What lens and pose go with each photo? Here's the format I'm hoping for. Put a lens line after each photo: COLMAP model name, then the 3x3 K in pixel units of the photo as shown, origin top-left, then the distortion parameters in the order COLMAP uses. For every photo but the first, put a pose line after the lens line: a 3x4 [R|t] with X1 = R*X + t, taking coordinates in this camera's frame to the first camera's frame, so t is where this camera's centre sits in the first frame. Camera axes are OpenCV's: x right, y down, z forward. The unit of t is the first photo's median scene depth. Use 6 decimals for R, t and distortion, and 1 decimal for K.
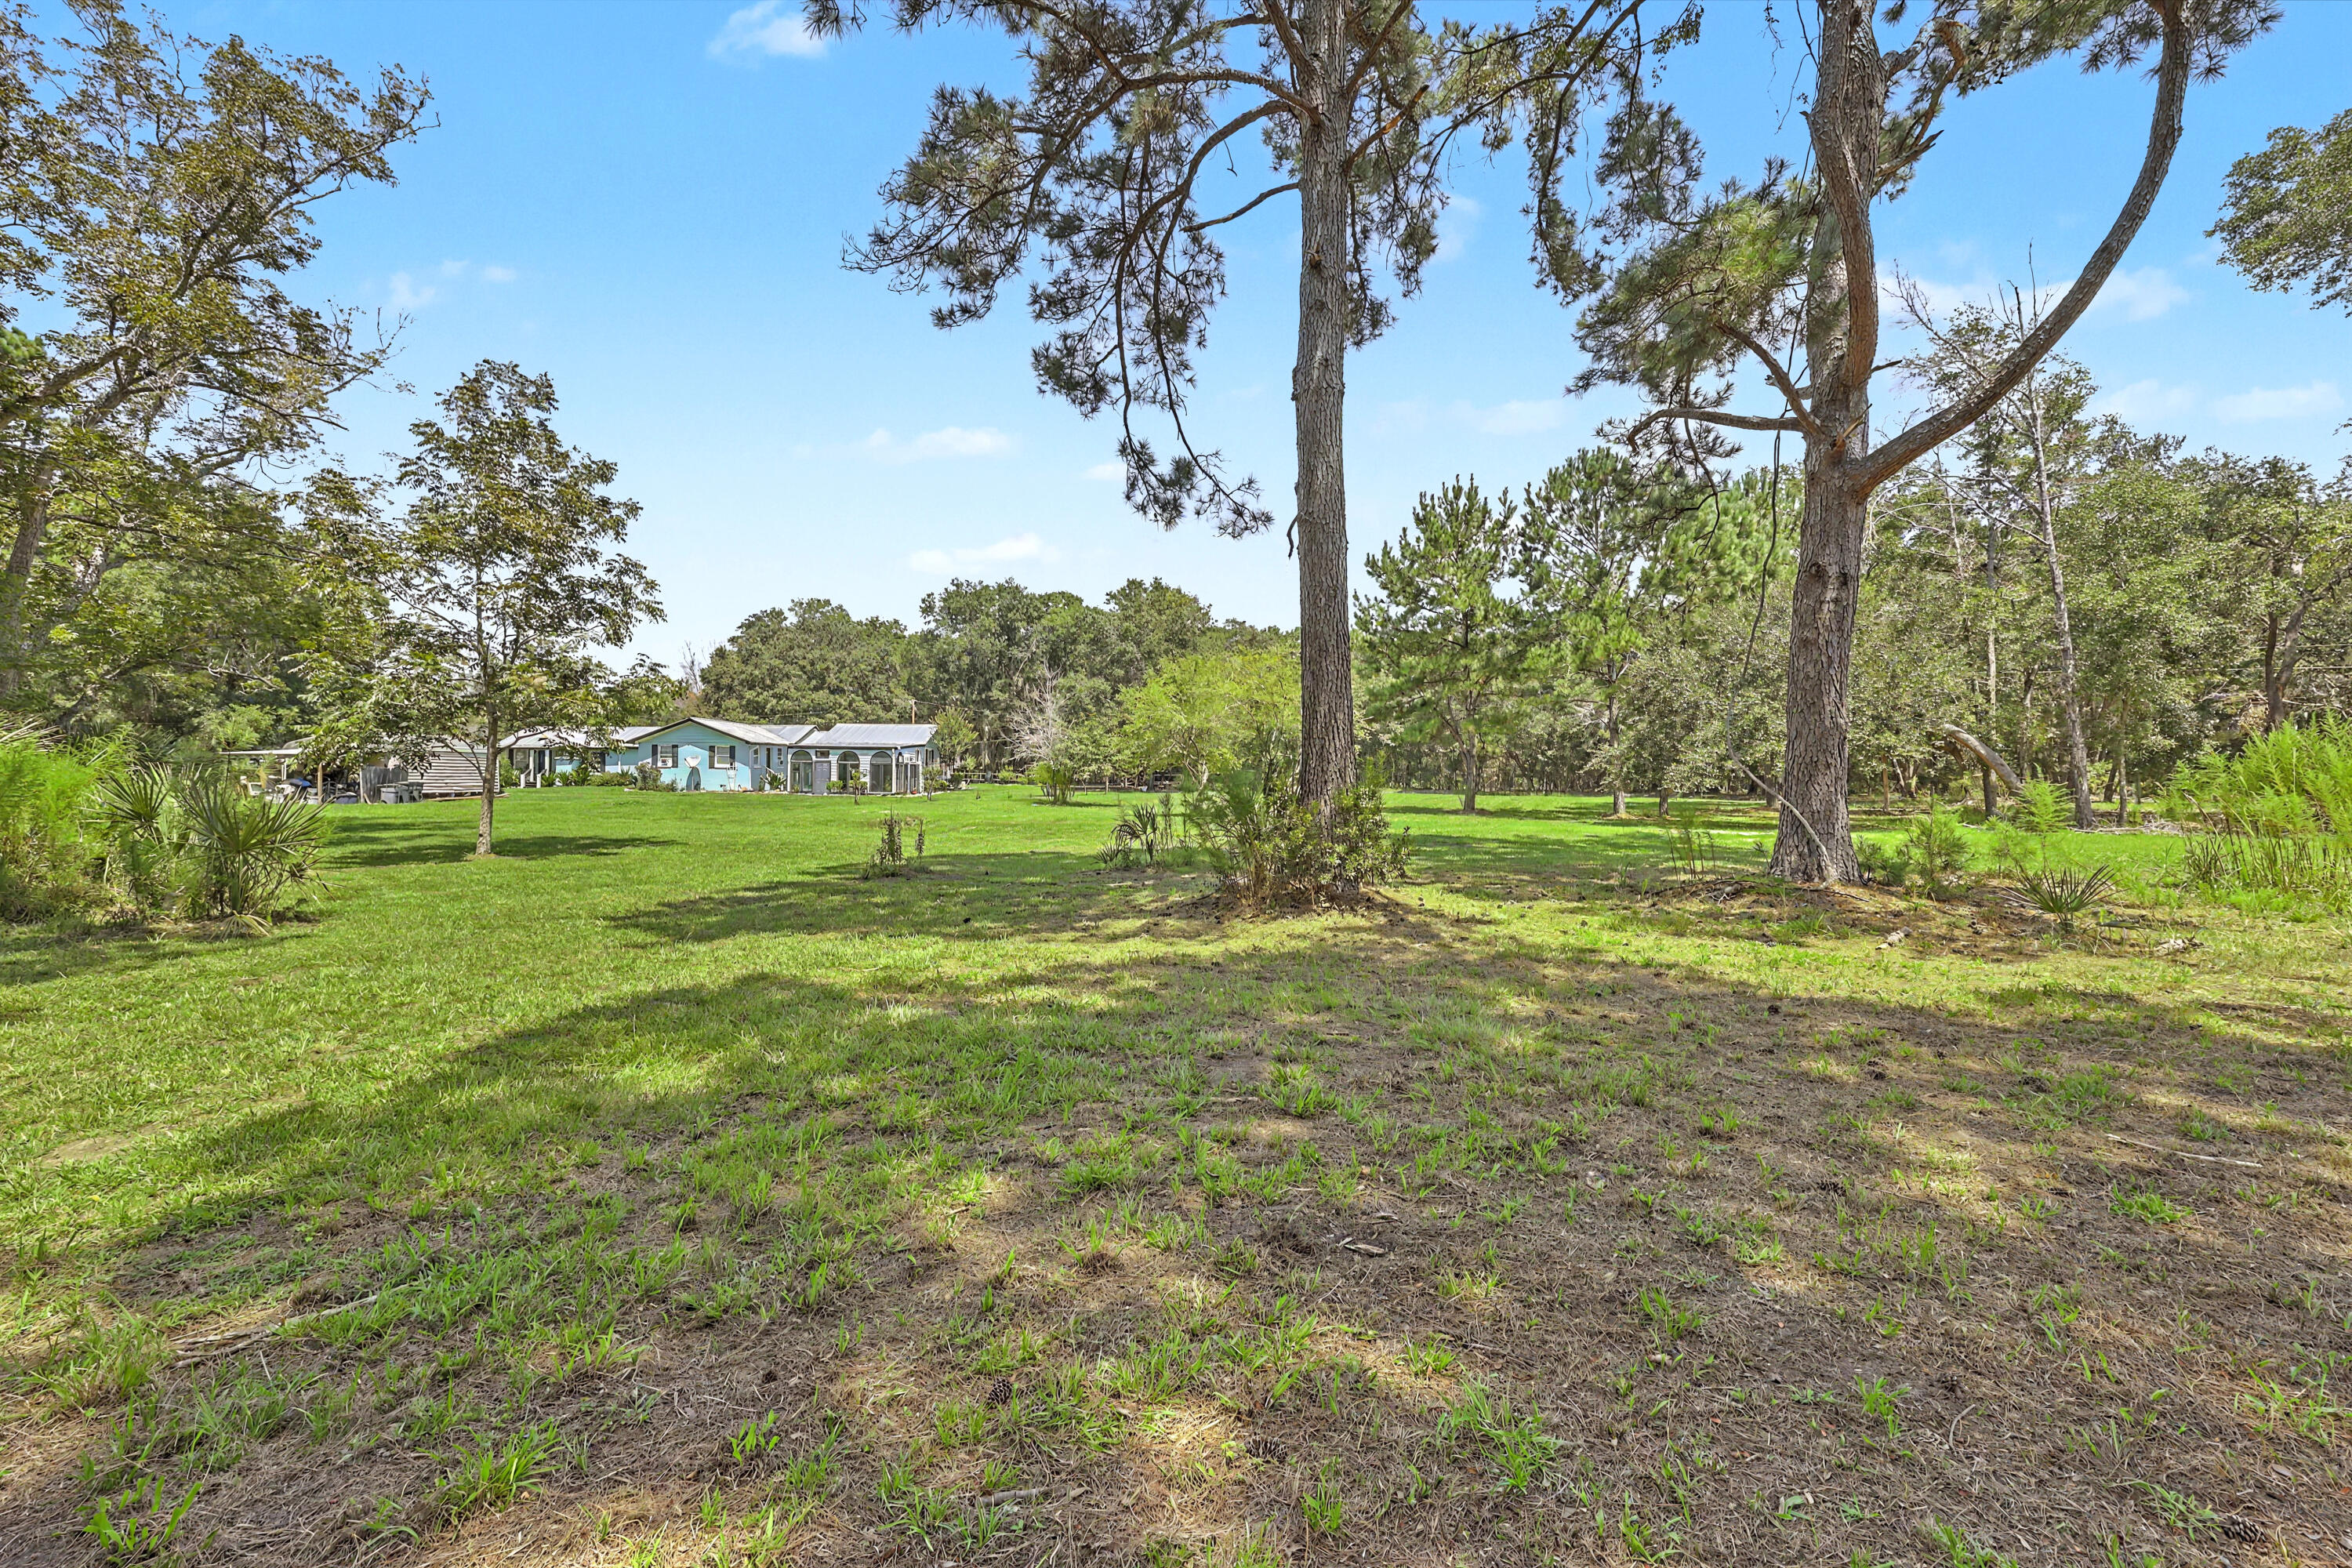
lens RADIAL K [[952.7, 0, 1176.0], [0, 952.7, 784.0], [0, 0, 1]] dist [0.000462, 0.000029]
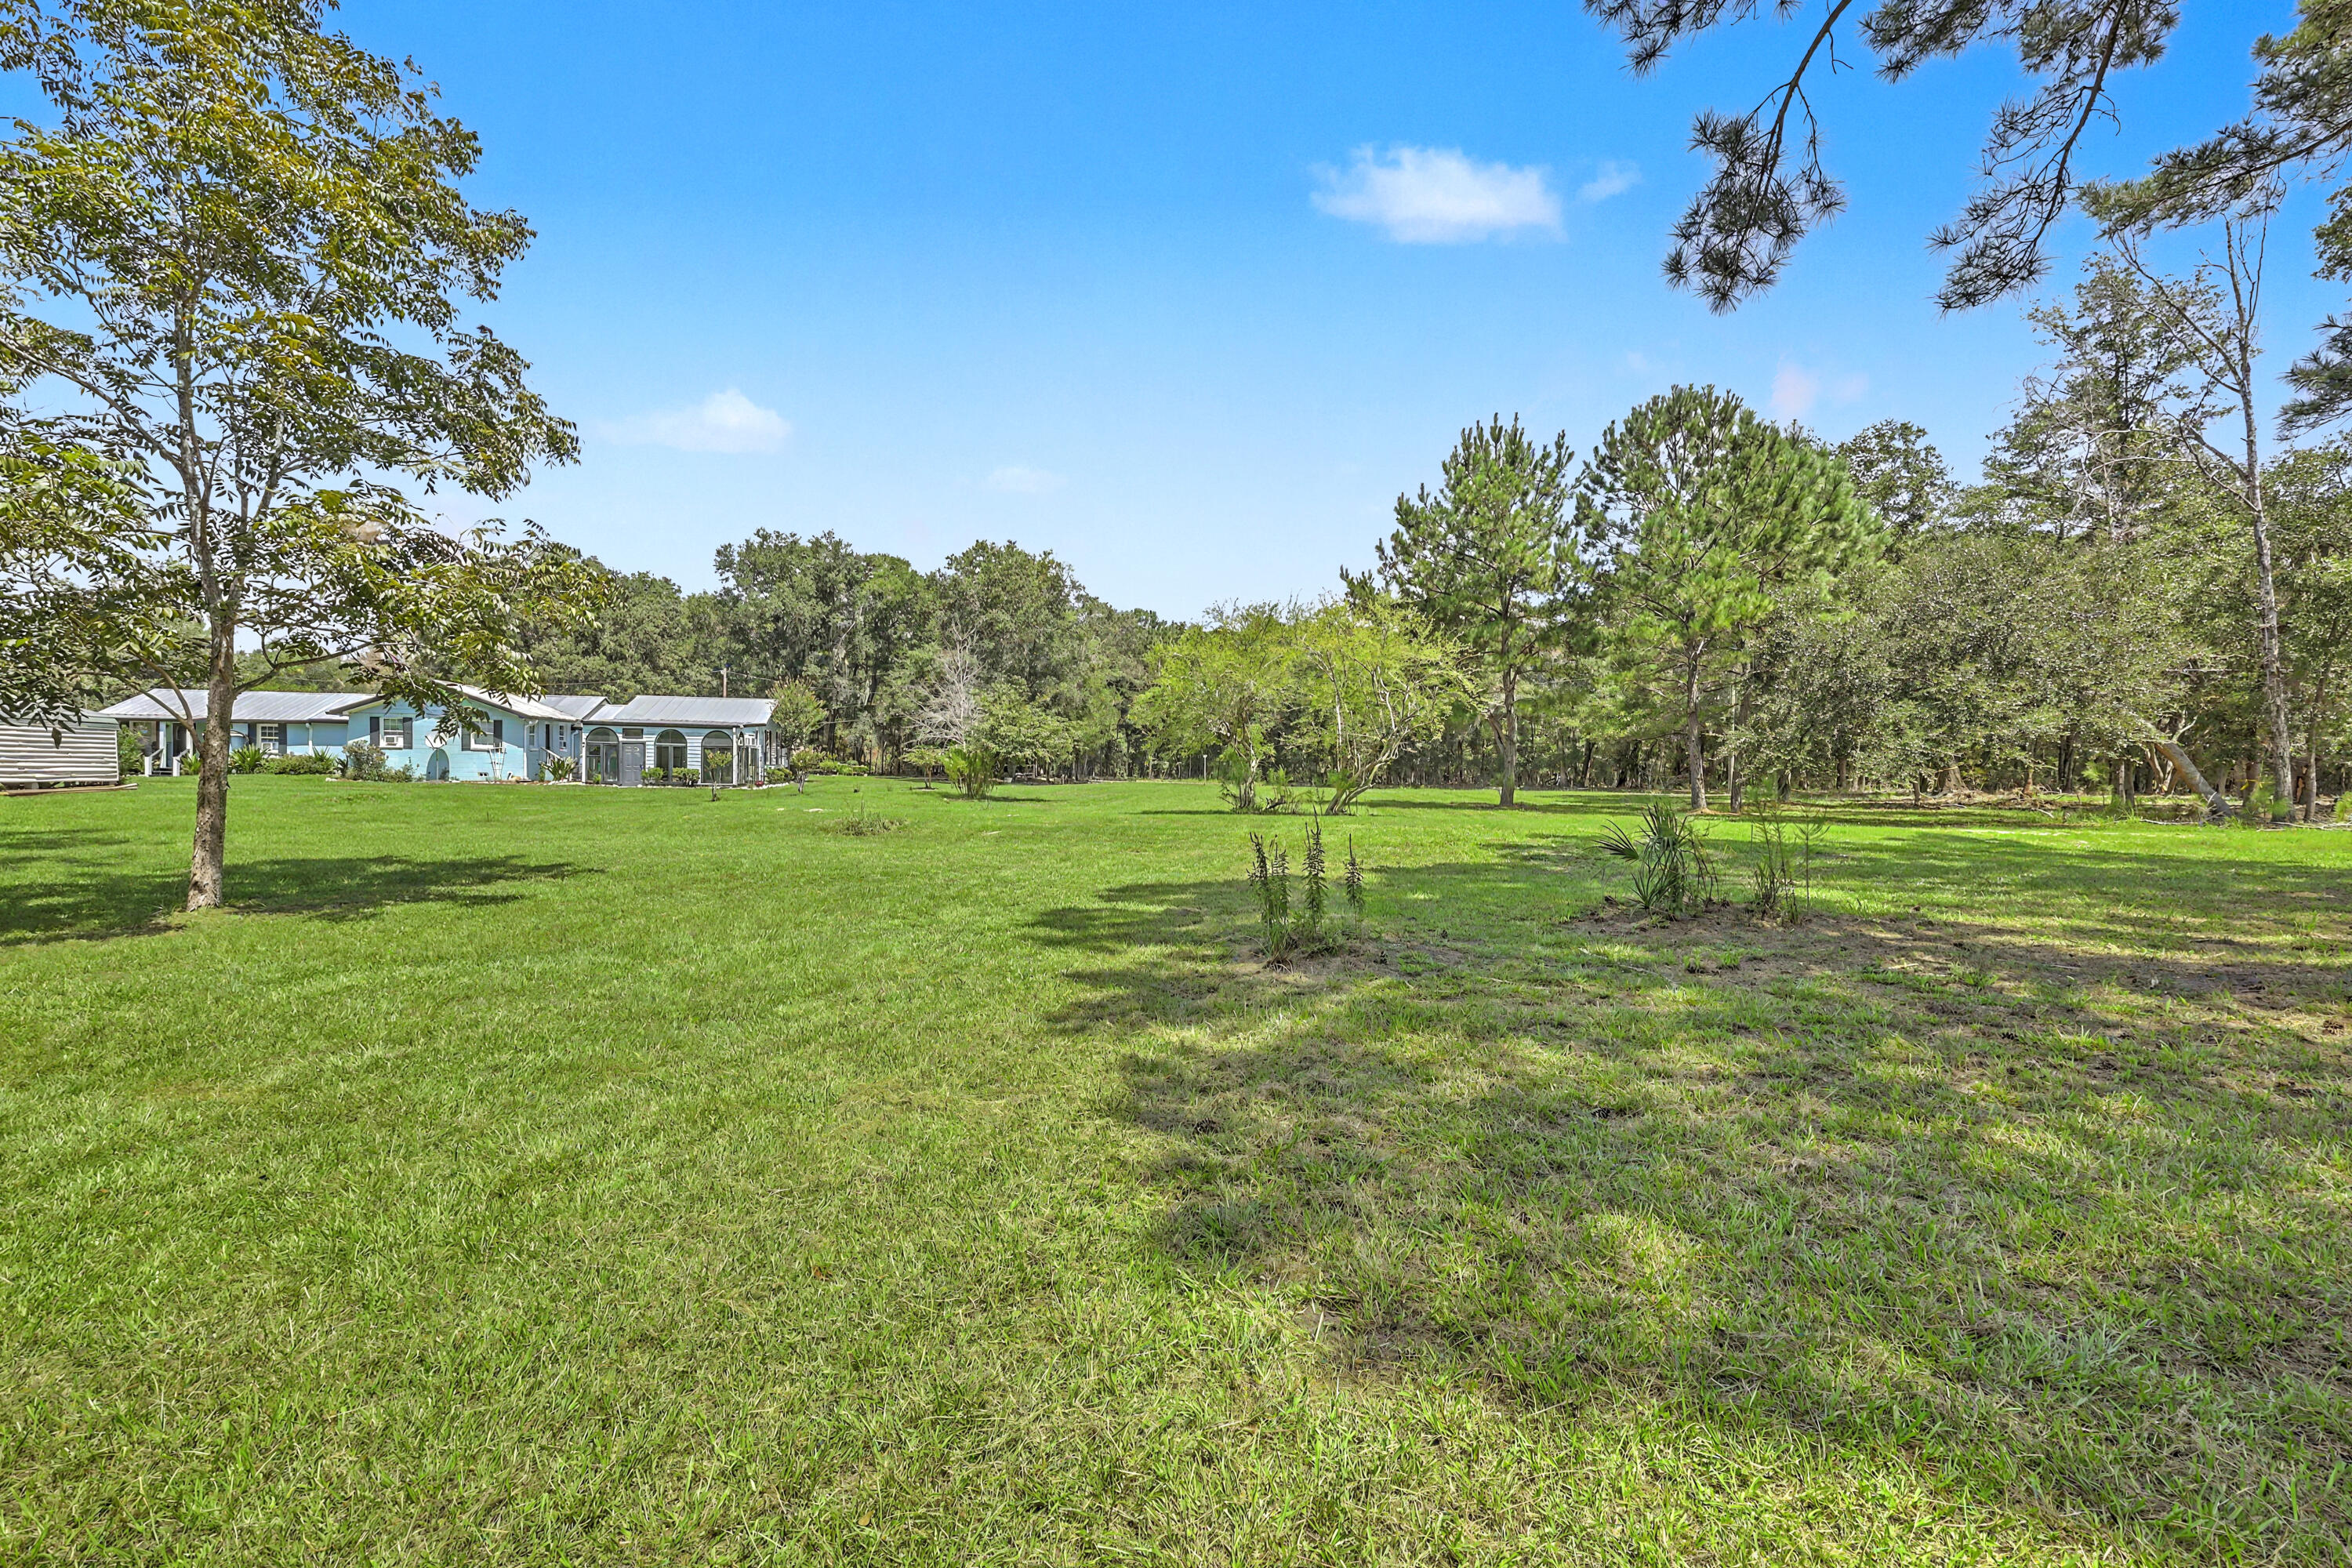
lens RADIAL K [[962.3, 0, 1167.9], [0, 962.3, 800.9], [0, 0, 1]] dist [-0.000093, -0.000028]
pose [[0.972933, -0.001563, 0.231081, -0.122639], [-0.004059, 0.999707, 0.023852, 0.002454], [-0.231050, -0.024144, 0.972642, 0.139974]]
